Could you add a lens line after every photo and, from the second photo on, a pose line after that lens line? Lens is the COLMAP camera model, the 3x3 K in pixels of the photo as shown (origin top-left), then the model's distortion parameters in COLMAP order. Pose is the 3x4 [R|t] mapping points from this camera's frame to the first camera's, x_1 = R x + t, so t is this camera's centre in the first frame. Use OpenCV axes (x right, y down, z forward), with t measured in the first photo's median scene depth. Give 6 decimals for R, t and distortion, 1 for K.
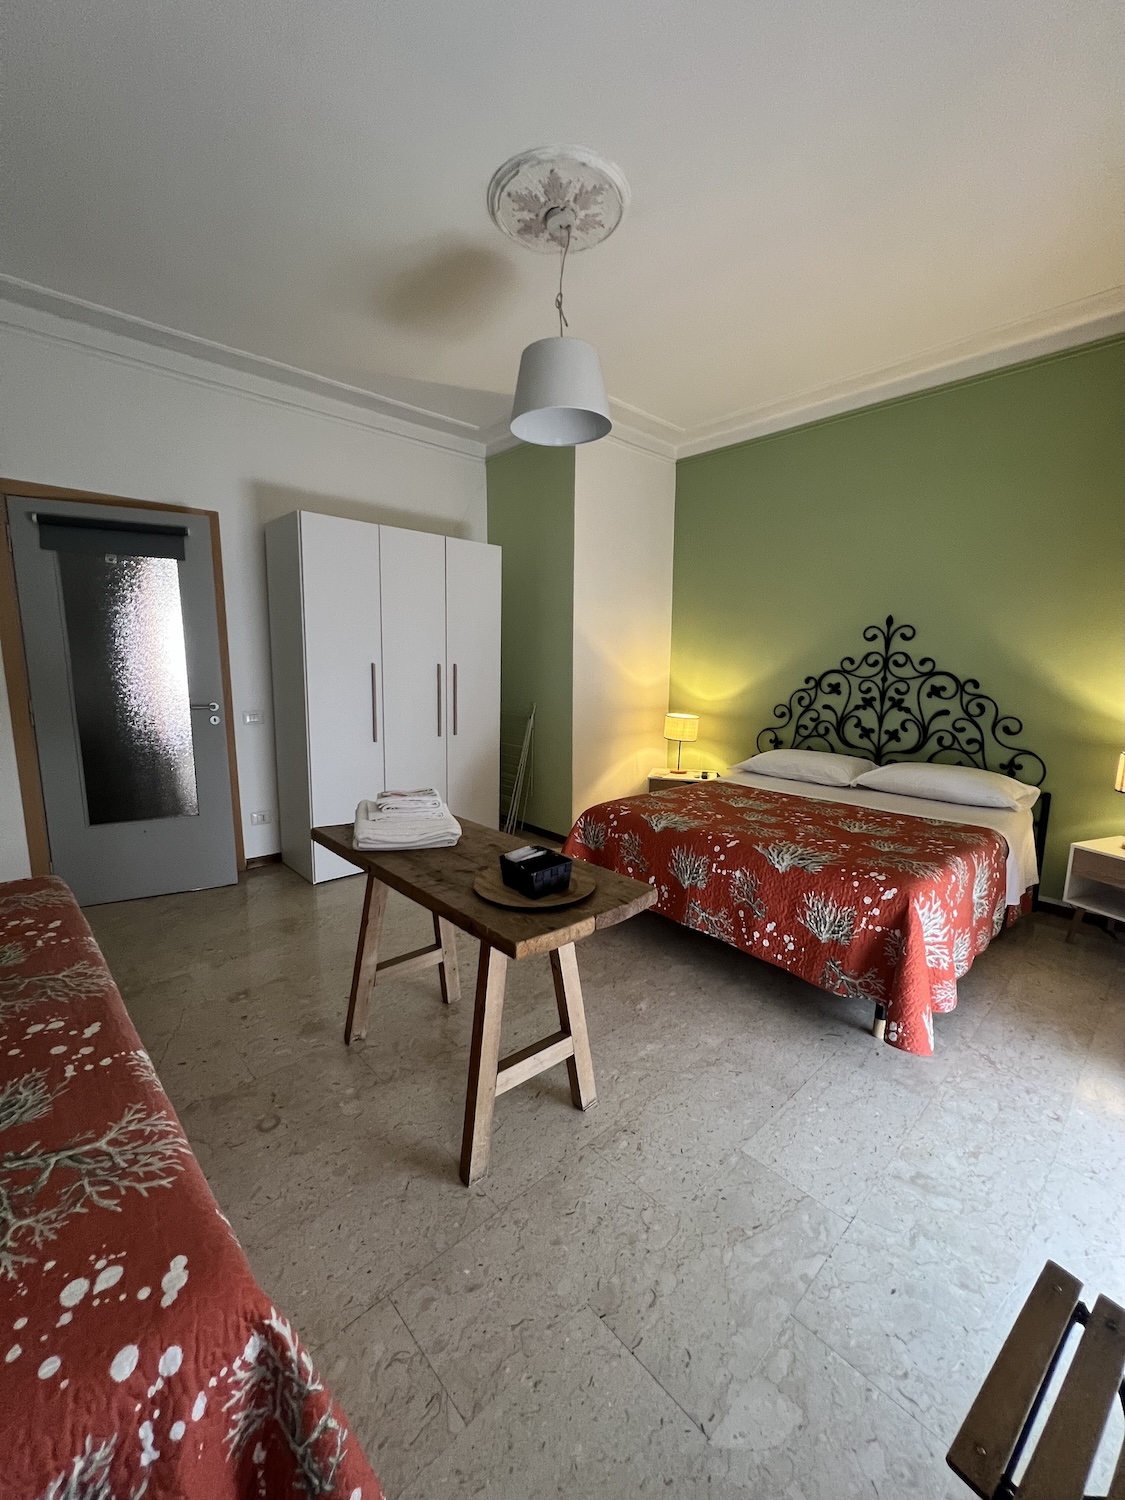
lens RADIAL K [[604.0, 0, 562.4], [0, 604.0, 746.9], [0, 0, 1]] dist [-0.002223, -0.000116]
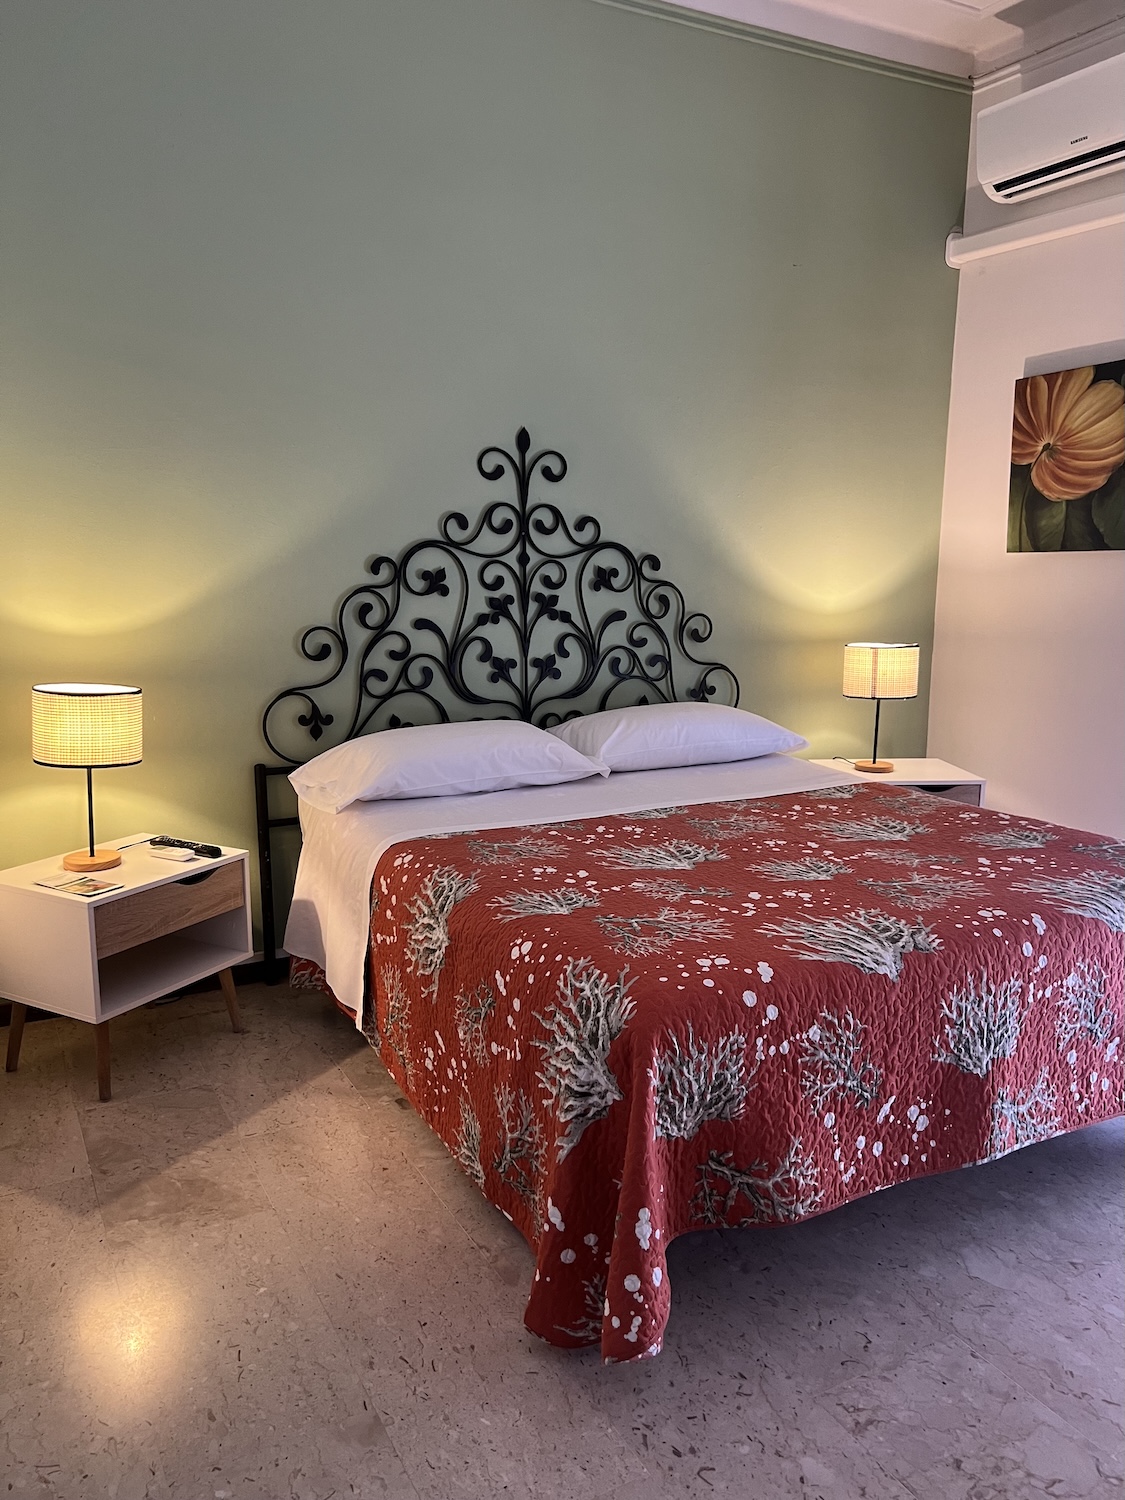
lens RADIAL K [[1134.9, 0, 563.1], [0, 1134.9, 762.5], [0, 0, 1]] dist [0.087365, -0.001609]
pose [[0.225499, -0.190215, 0.955494, -0.401518], [0.131251, 0.977745, 0.163669, -0.097372], [-0.965362, 0.088502, 0.245446, 0.753107]]
